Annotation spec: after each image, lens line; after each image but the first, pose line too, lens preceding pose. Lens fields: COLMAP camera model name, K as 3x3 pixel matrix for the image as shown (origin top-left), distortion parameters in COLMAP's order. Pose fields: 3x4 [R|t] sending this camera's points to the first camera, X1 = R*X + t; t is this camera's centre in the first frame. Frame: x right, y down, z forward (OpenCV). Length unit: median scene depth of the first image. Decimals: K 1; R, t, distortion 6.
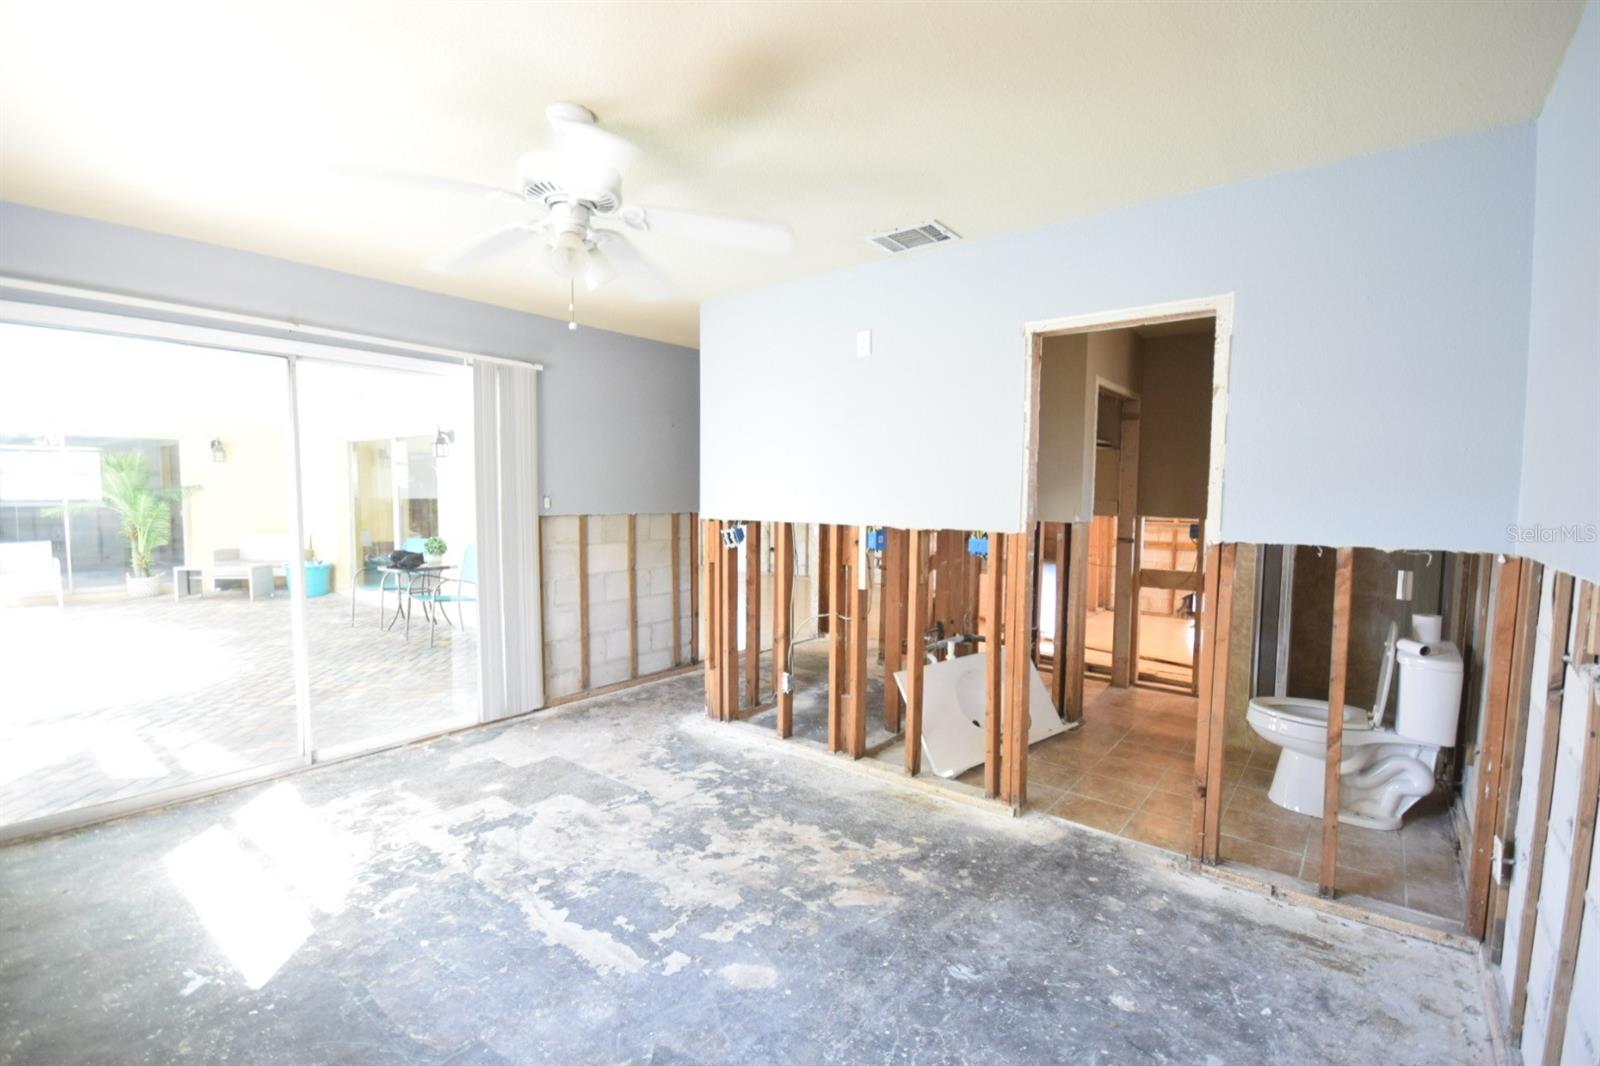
lens RADIAL K [[711.4, 0, 796.8], [0, 711.4, 539.9], [0, 0, 1]] dist [0.000417, -0.003712]
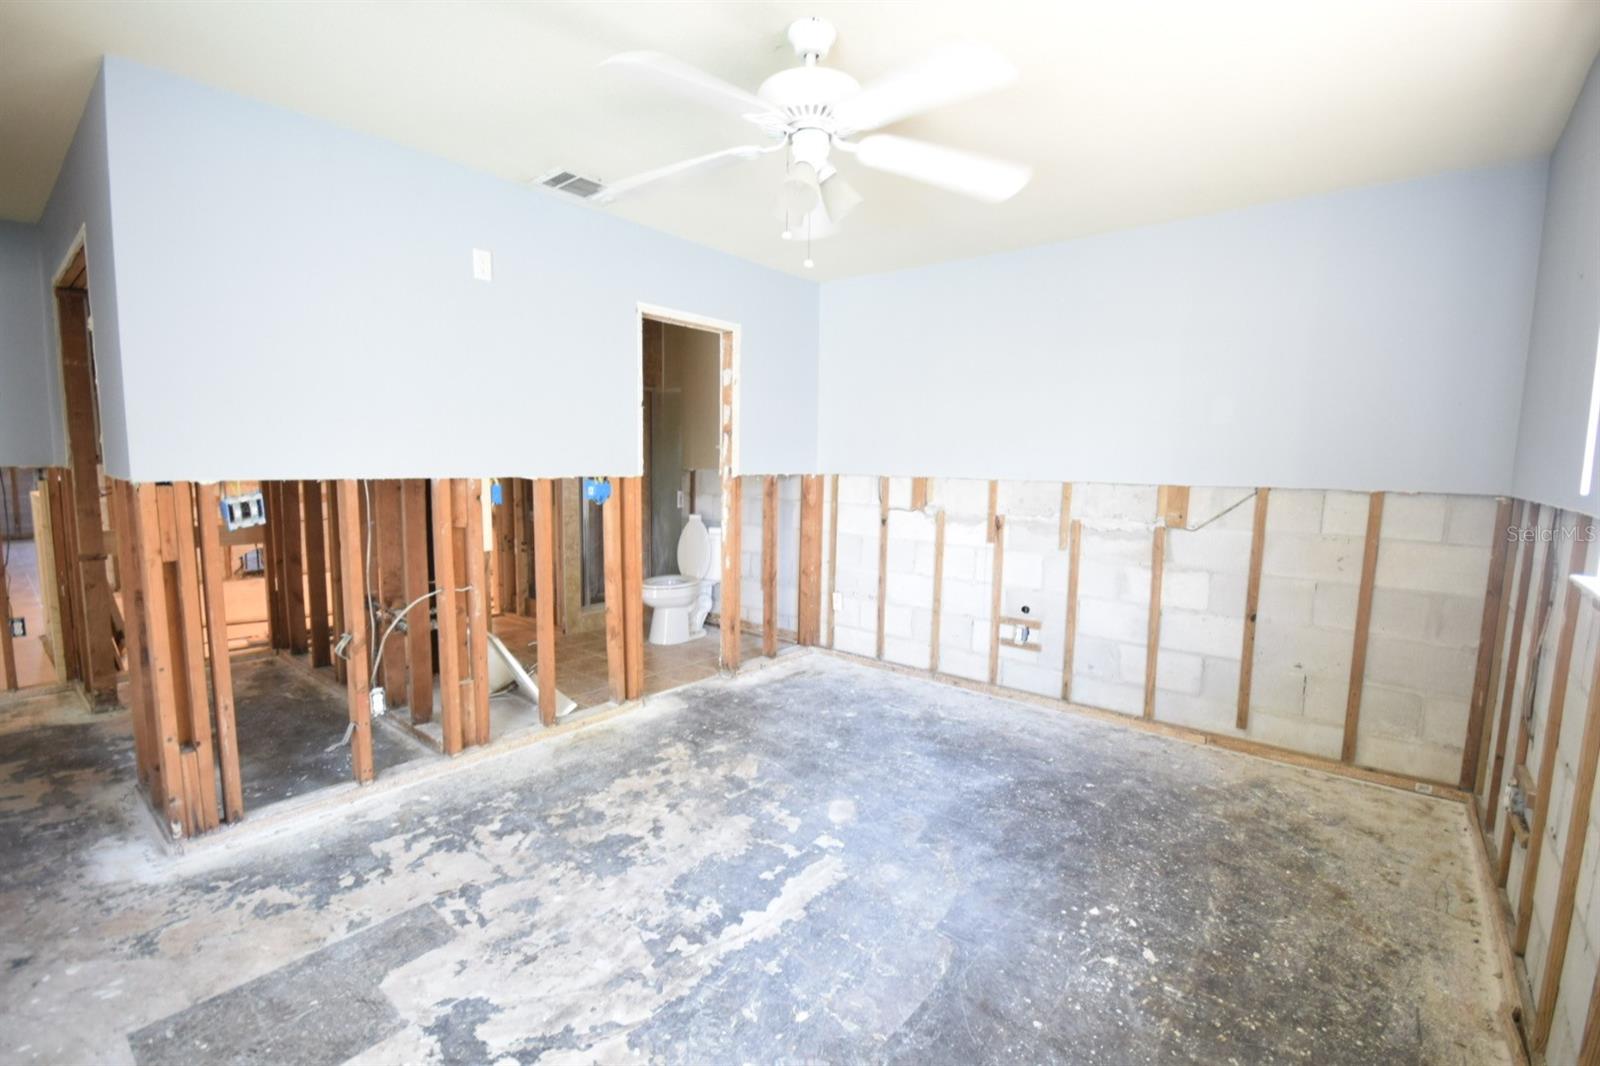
lens RADIAL K [[711.4, 0, 808.7], [0, 711.4, 539.2], [0, 0, 1]] dist [0.000417, -0.003712]
pose [[0.003217, -0.121956, 0.992530, -0.908257], [0.051120, 0.991258, 0.121634, -0.036116], [-0.998687, 0.050347, 0.009423, 0.703783]]
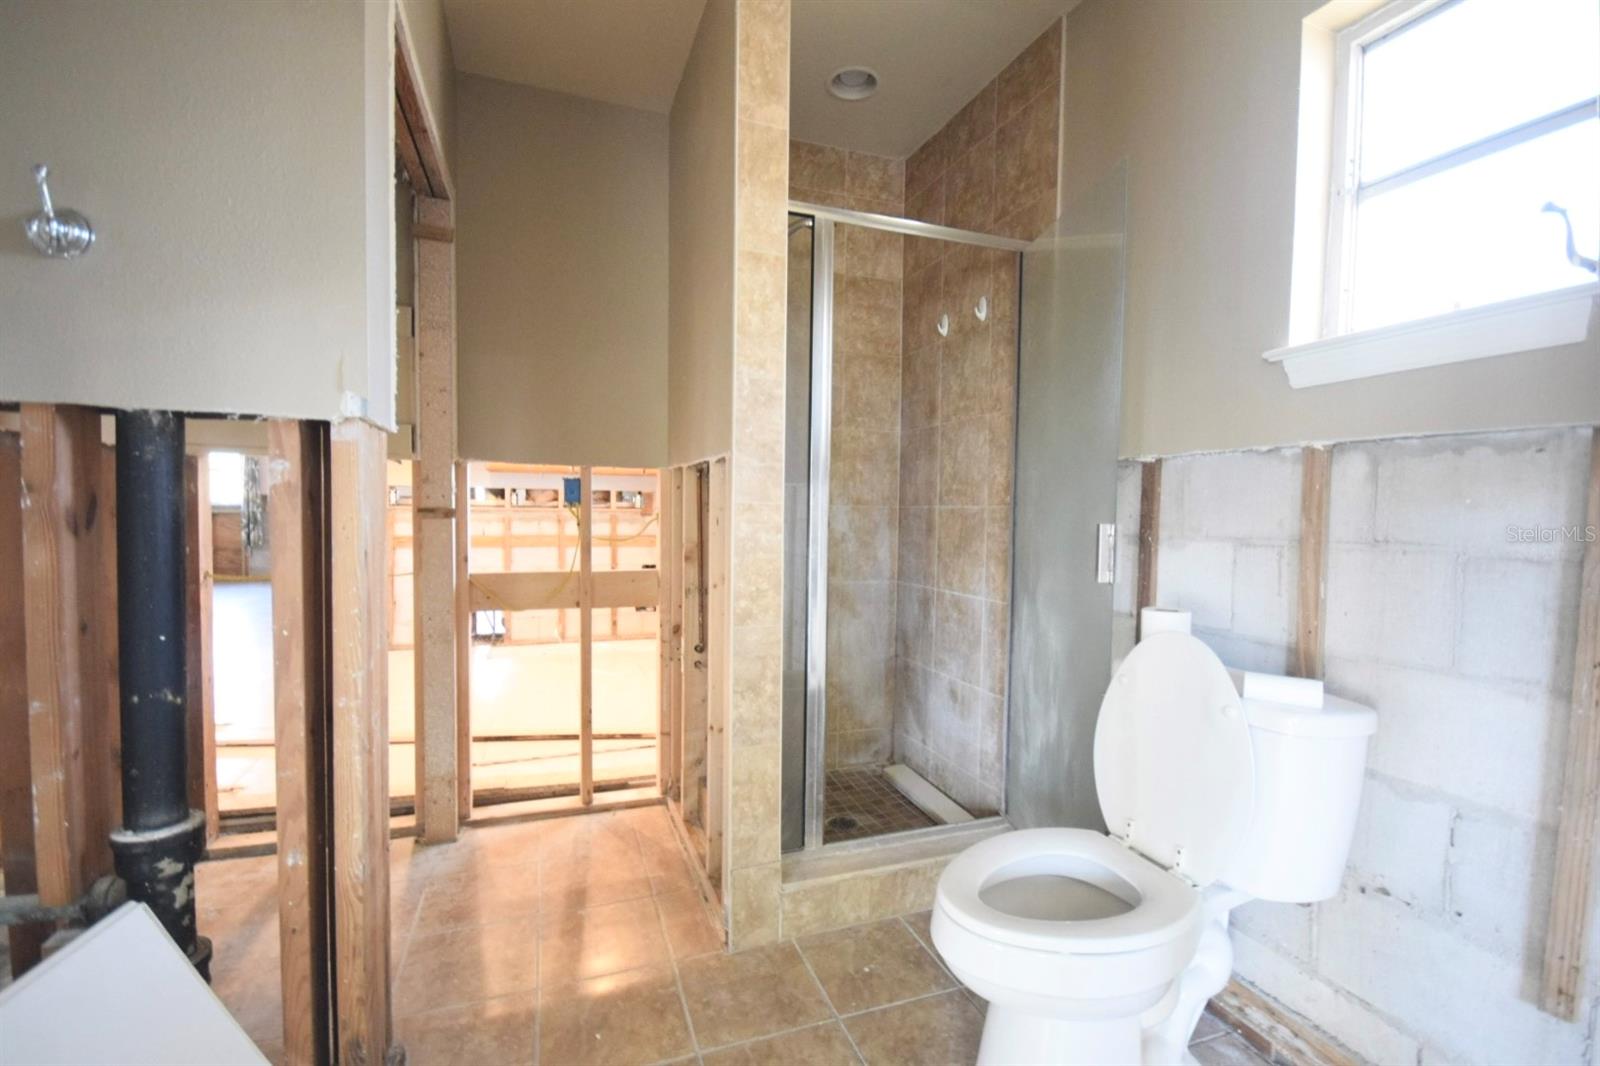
lens RADIAL K [[711.4, 0, 798.0], [0, 711.4, 536.8], [0, 0, 1]] dist [0.000417, -0.003712]
pose [[0.522881, -0.032778, 0.851775, 0.334922], [0.049593, 0.998738, 0.007990, 0.039547], [-0.850962, 0.038065, 0.523846, 0.961844]]
